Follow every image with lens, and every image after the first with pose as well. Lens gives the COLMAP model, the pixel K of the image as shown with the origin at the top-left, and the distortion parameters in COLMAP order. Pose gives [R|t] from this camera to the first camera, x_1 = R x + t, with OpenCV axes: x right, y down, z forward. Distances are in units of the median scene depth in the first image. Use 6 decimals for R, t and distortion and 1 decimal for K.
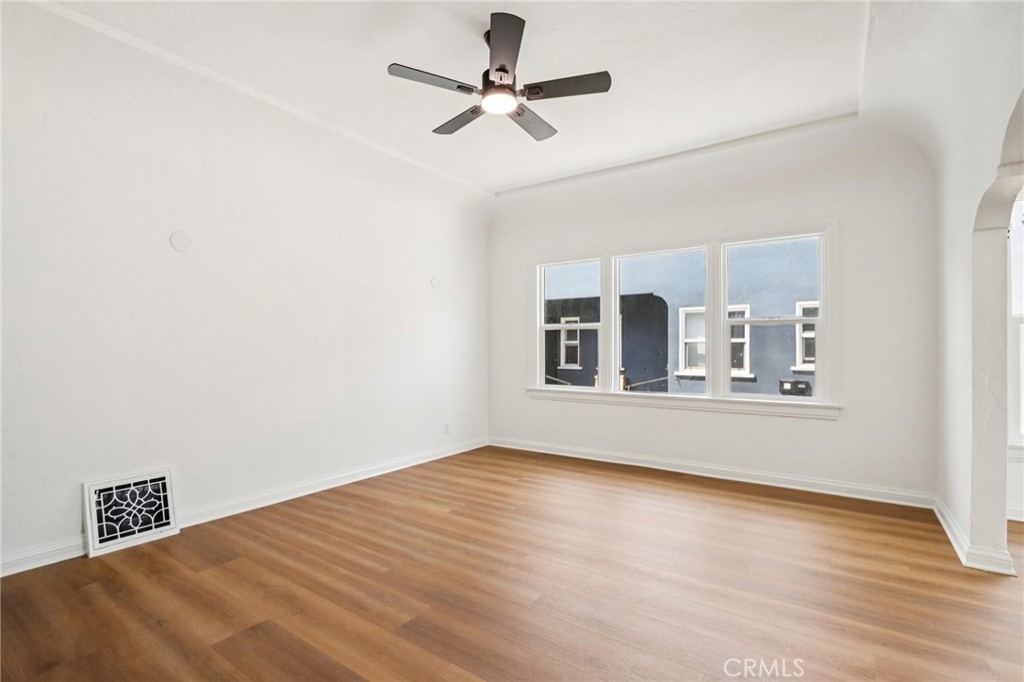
lens RADIAL K [[473.0, 0, 511.9], [0, 473.0, 347.6], [0, 0, 1]] dist [-0.023186, 0.004518]
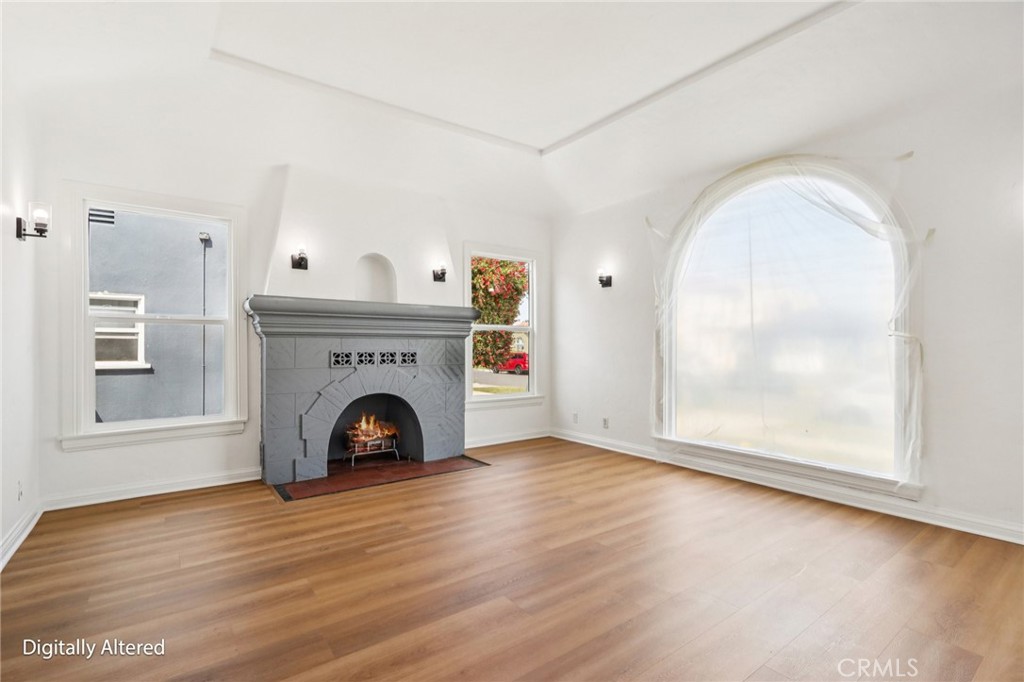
lens RADIAL K [[473.0, 0, 508.5], [0, 473.0, 341.6], [0, 0, 1]] dist [-0.023186, 0.004518]
pose [[0.341701, 0.003342, 0.939803, -0.091225], [-0.001439, 0.999994, -0.003033, -0.000211], [-0.939808, -0.000316, 0.341704, 0.066510]]
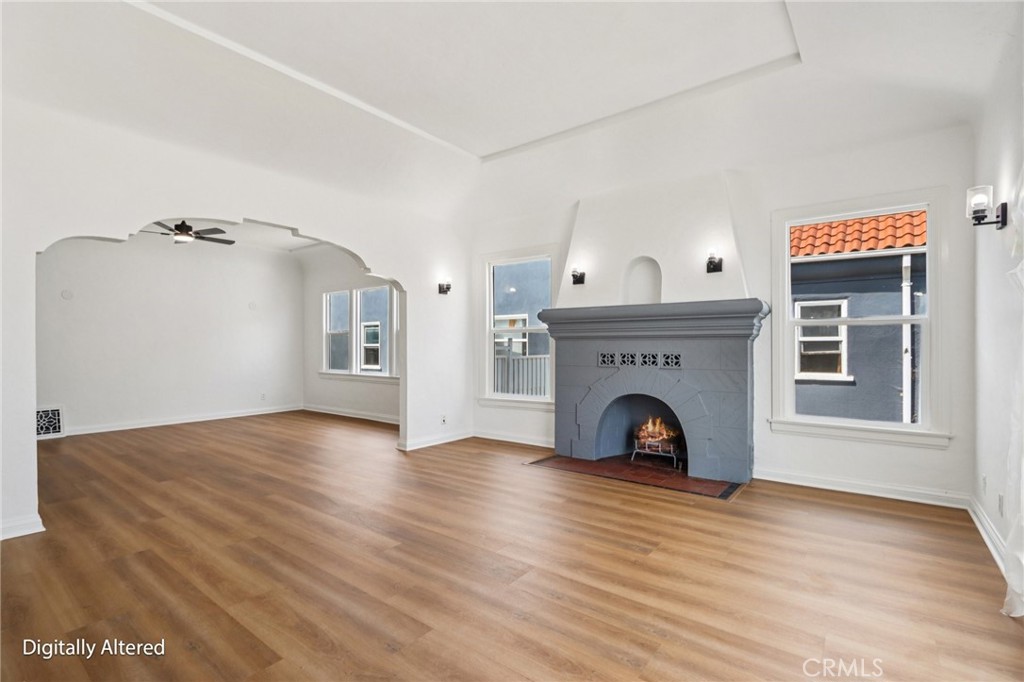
lens RADIAL K [[473.0, 0, 512.9], [0, 473.0, 347.0], [0, 0, 1]] dist [-0.023186, 0.004518]
pose [[0.997736, -0.004299, -0.067119, 0.198249], [0.004446, 0.999988, 0.002048, 0.000792], [0.067109, -0.002342, 0.997743, -0.129529]]
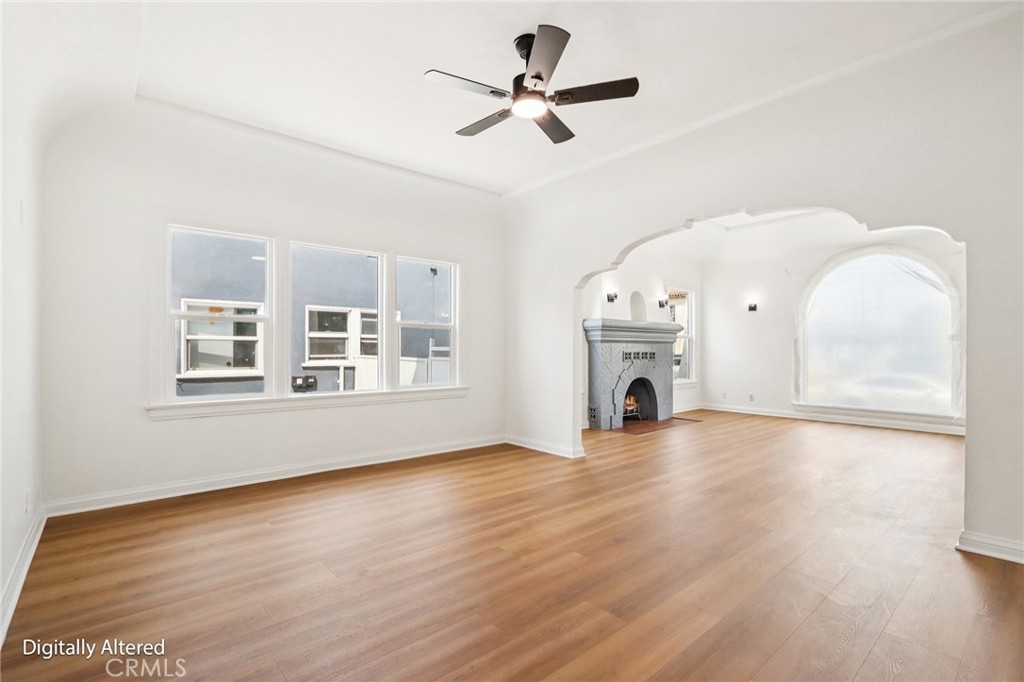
lens RADIAL K [[473.0, 0, 502.6], [0, 473.0, 343.5], [0, 0, 1]] dist [-0.023186, 0.004518]
pose [[0.258583, 0.007691, 0.965959, -0.469364], [-0.002750, 0.999970, -0.007225, 0.001324], [-0.965985, -0.000788, 0.258596, 0.355791]]
